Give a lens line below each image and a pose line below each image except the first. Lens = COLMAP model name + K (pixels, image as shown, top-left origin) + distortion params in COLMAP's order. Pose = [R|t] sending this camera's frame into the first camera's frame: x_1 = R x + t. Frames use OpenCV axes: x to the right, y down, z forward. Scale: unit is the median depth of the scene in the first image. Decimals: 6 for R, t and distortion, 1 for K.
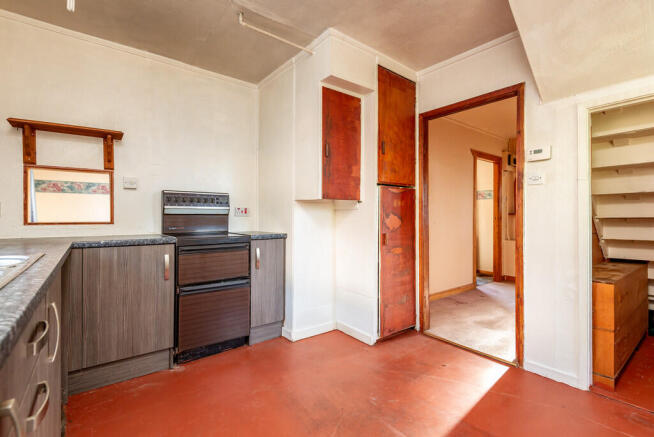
lens RADIAL K [[296.3, 0, 326.3], [0, 296.3, 216.8], [0, 0, 1]] dist [0.001072, 0.000007]
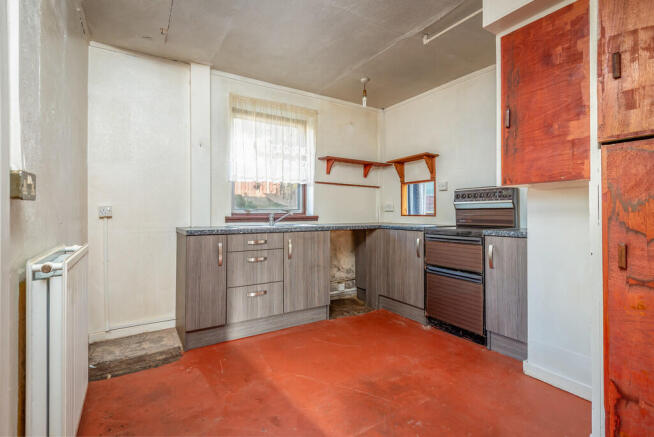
lens RADIAL K [[300.3, 0, 311.6], [0, 300.3, 211.8], [0, 0, 1]] dist [0.000808, -0.000142]
pose [[-0.128421, -0.004219, -0.991711, 0.793715], [0.001859, 0.999988, -0.004495, 0.007549], [0.991718, -0.002421, -0.128411, 0.607053]]
